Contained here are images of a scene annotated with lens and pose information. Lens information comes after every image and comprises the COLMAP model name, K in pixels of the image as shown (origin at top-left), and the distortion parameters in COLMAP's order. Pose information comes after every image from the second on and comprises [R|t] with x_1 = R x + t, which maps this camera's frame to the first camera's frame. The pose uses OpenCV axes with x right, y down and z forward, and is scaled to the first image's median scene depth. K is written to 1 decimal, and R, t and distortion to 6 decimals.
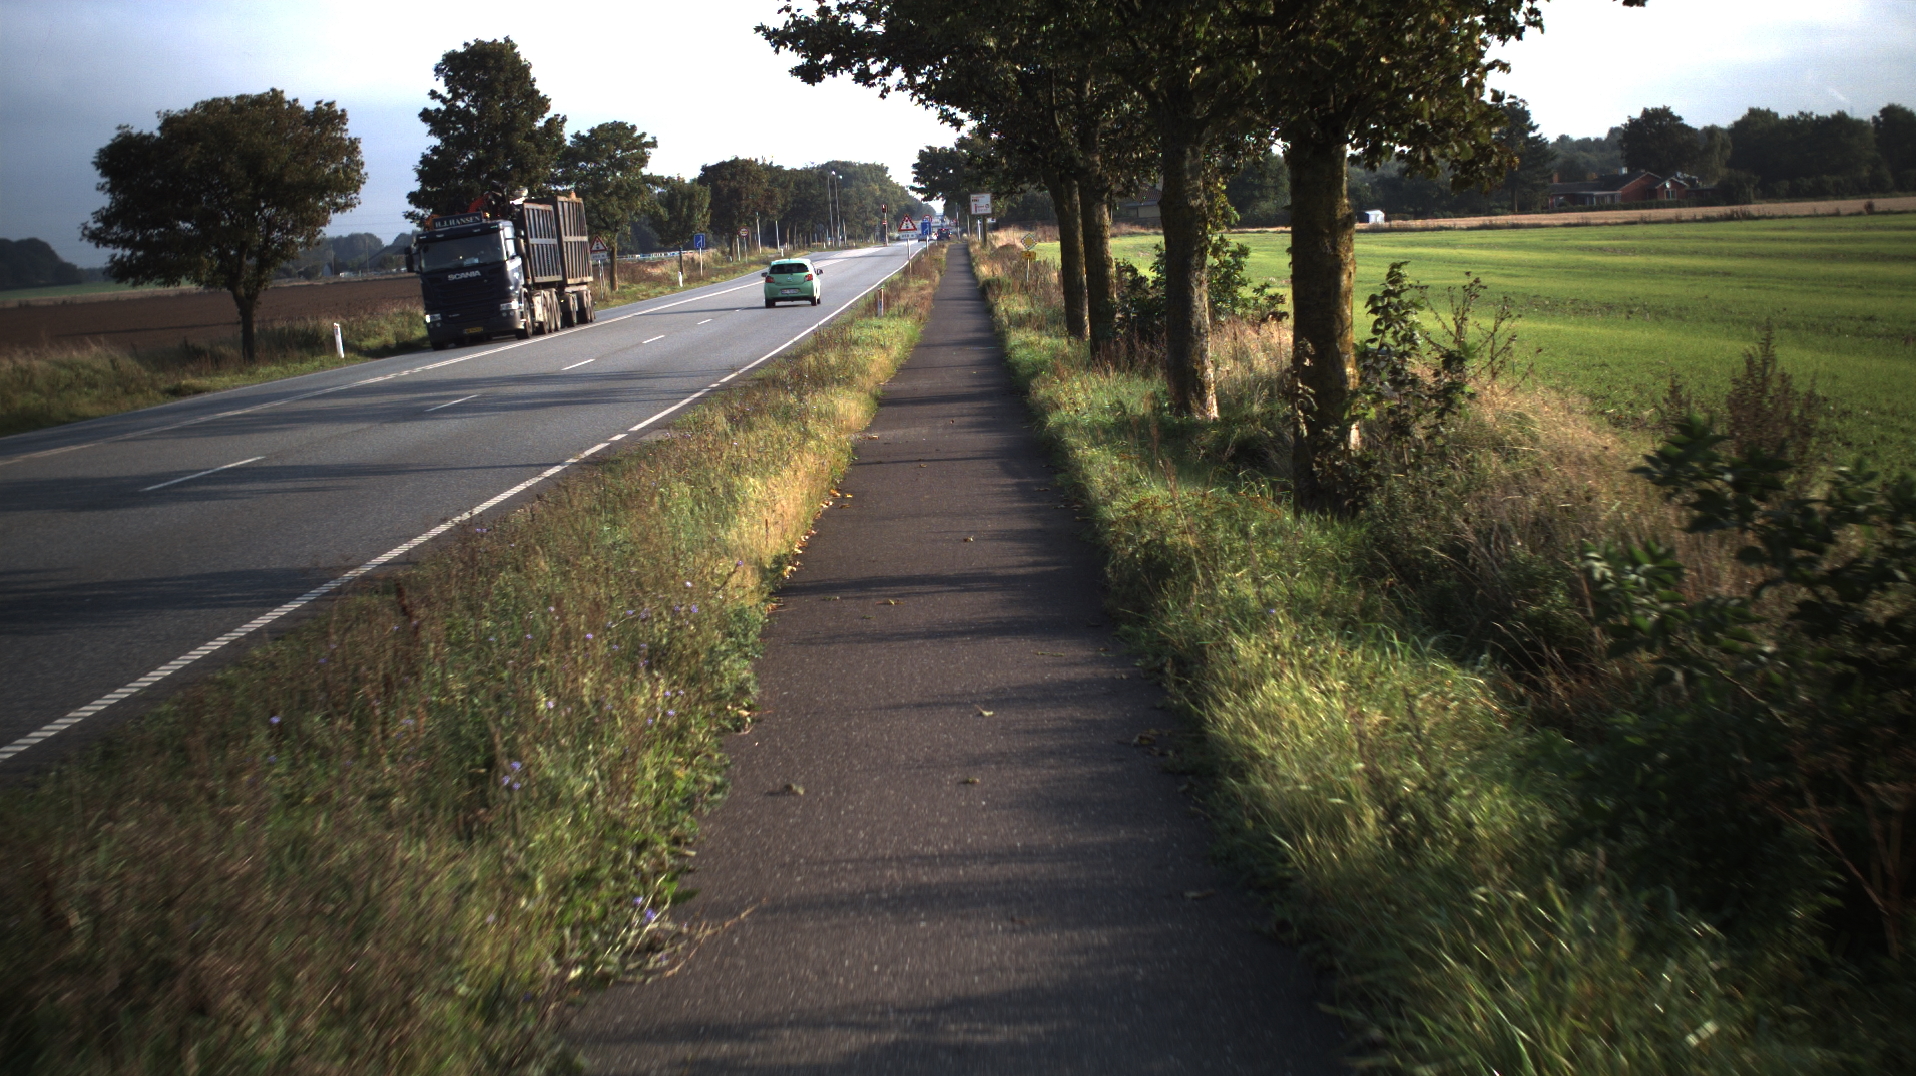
lens RADIAL K [[3473.3, 0, 958.0], [0, 3473.3, 538.0], [0, 0, 1]] dist [-0.296047, 0.415365]
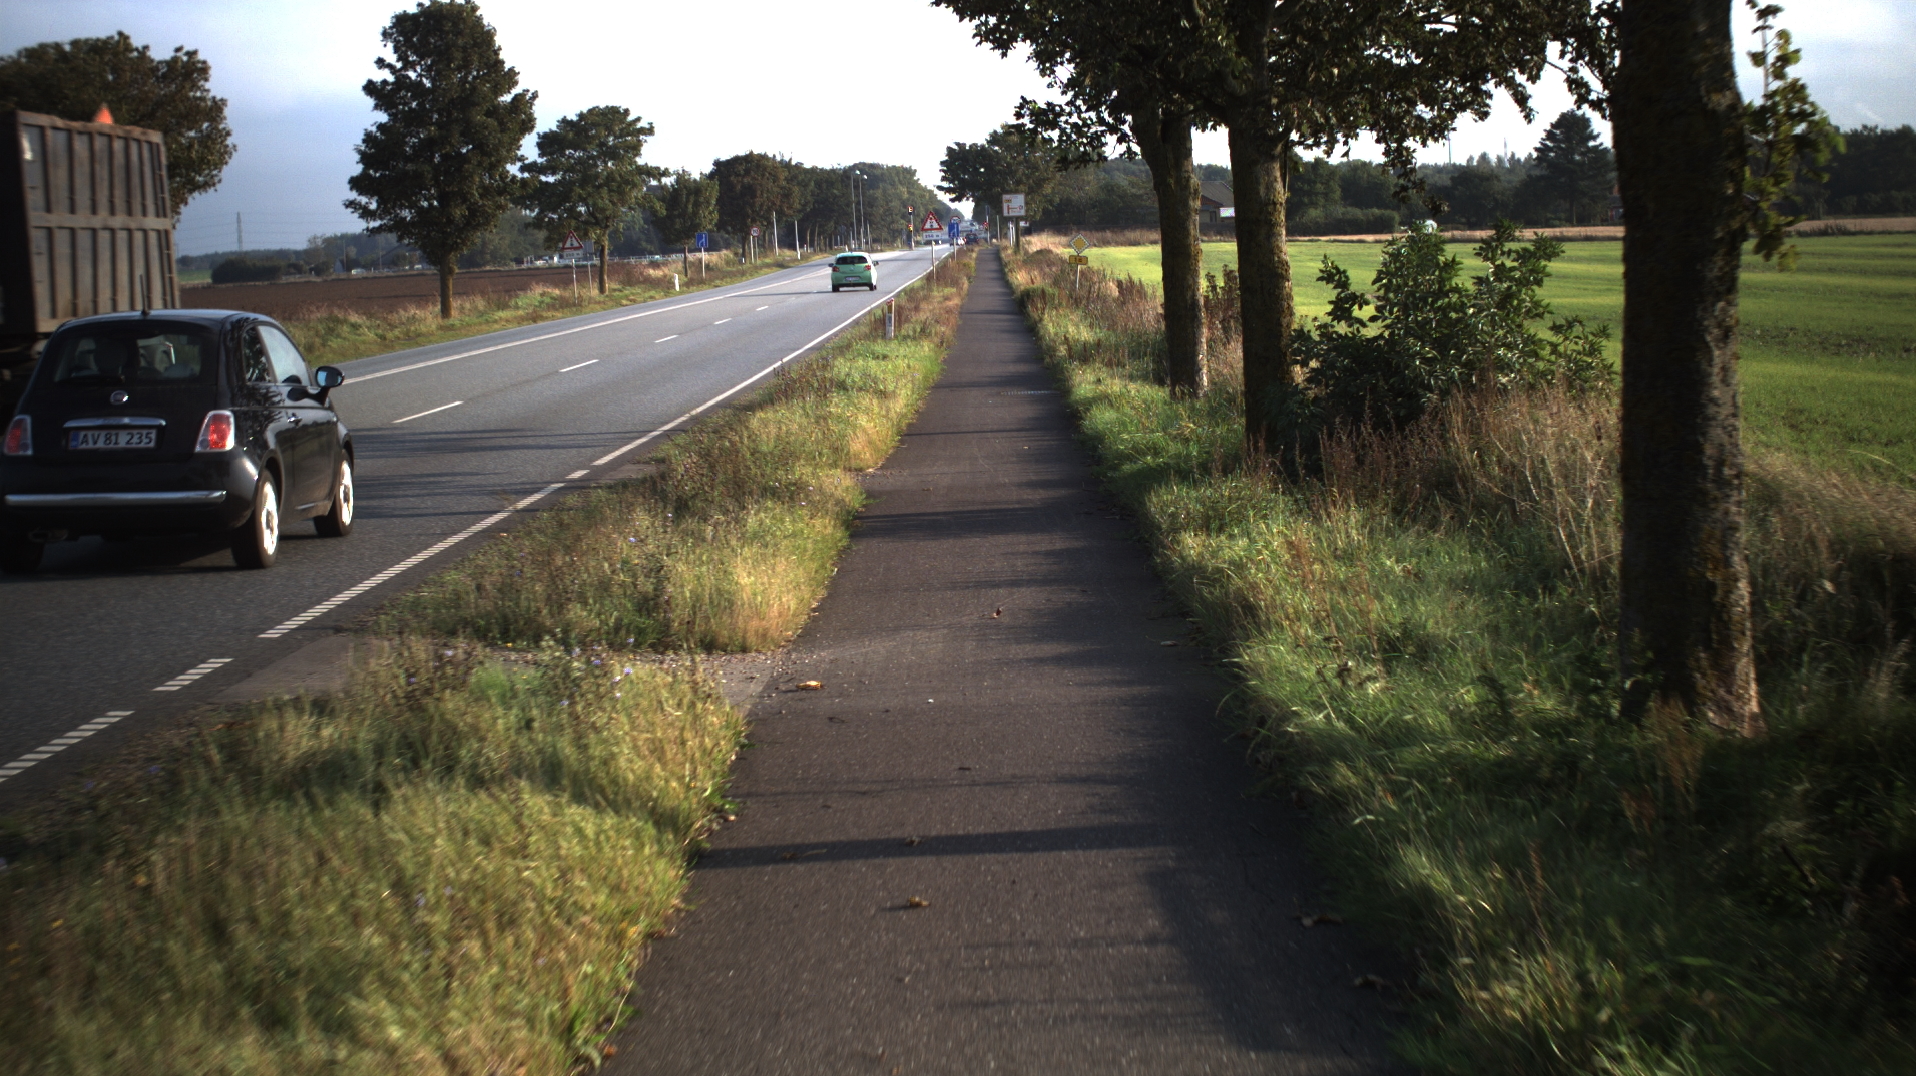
lens RADIAL K [[3473.3, 0, 958.0], [0, 3473.3, 538.0], [0, 0, 1]] dist [-0.296047, 0.415365]
pose [[0.999860, 0.015253, -0.006887, -0.001019], [-0.015265, 0.999882, -0.001684, -0.011516], [0.006861, 0.001789, 0.999975, 0.146989]]
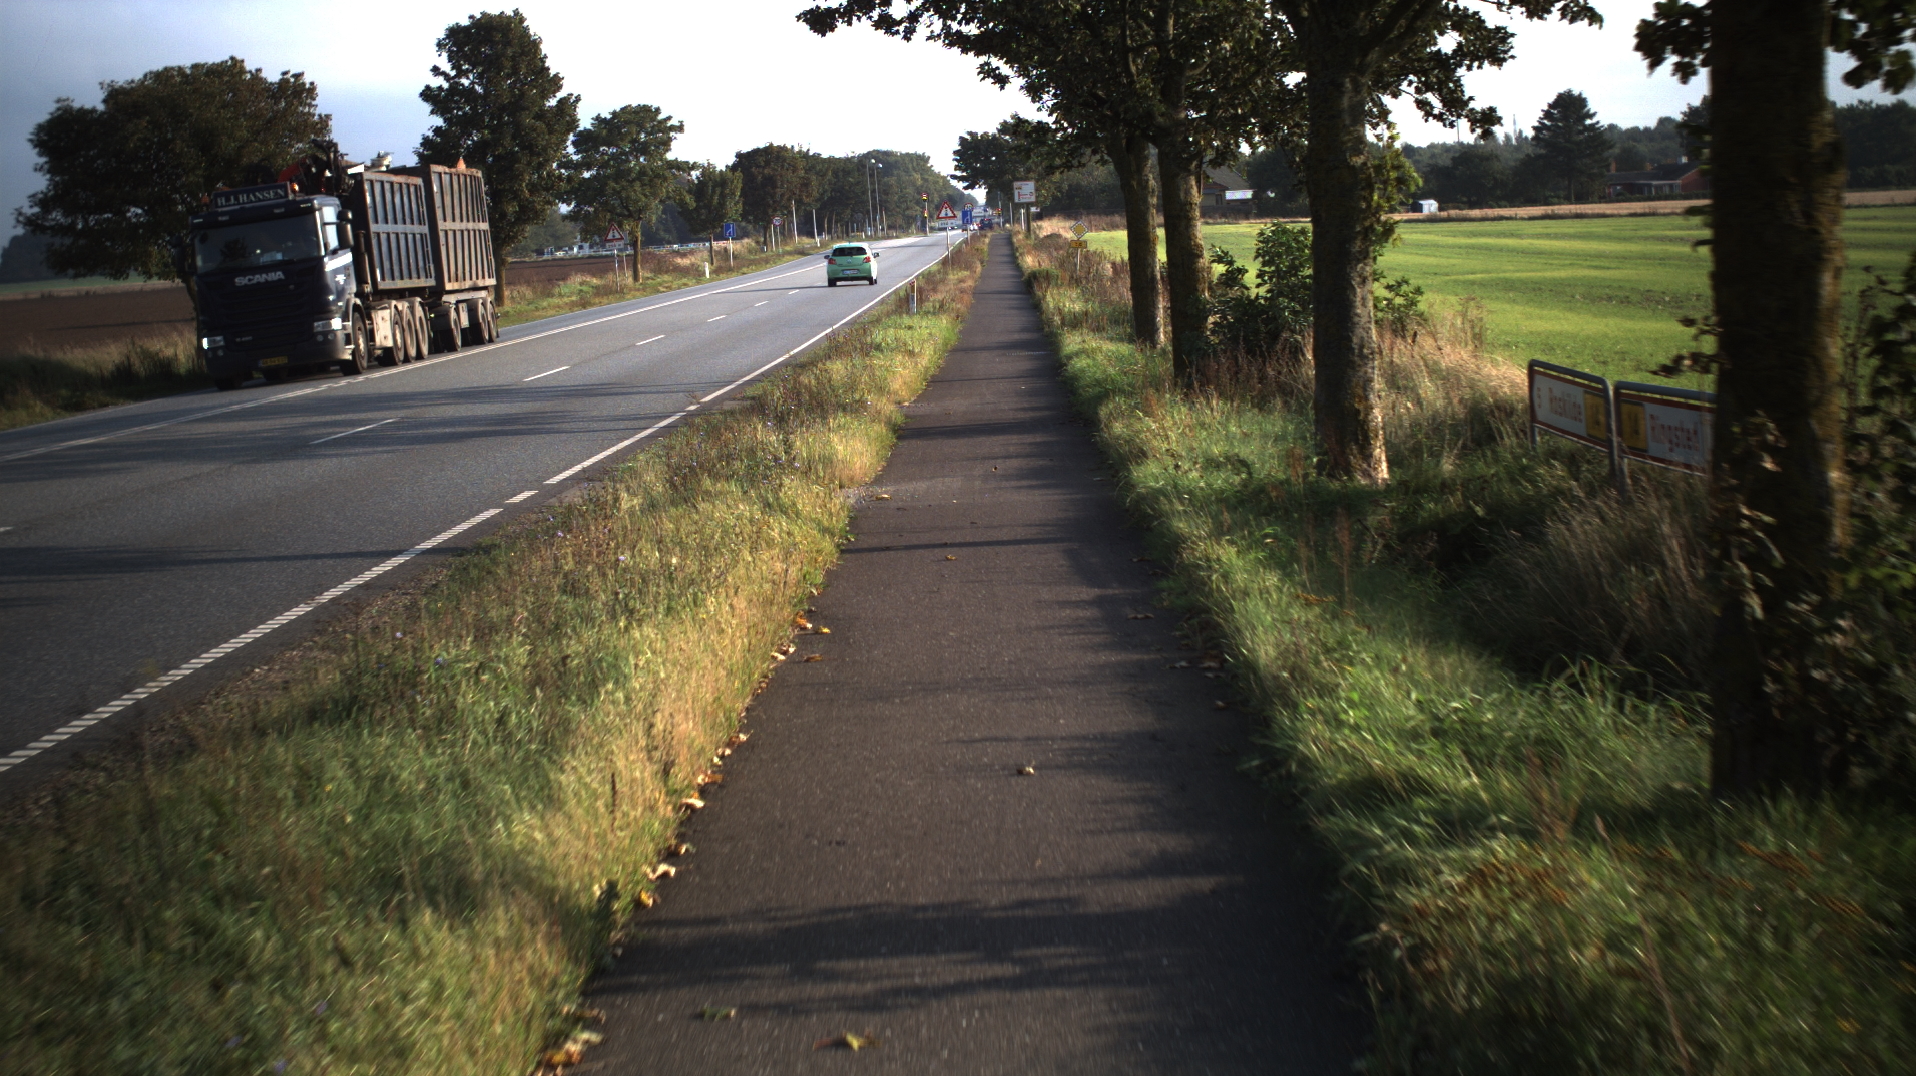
lens RADIAL K [[3473.3, 0, 958.0], [0, 3473.3, 538.0], [0, 0, 1]] dist [-0.296047, 0.415365]
pose [[0.999926, 0.001258, -0.012121, -0.000142], [-0.001225, 0.999996, 0.002676, -0.005676], [0.012124, -0.002661, 0.999923, 0.073736]]
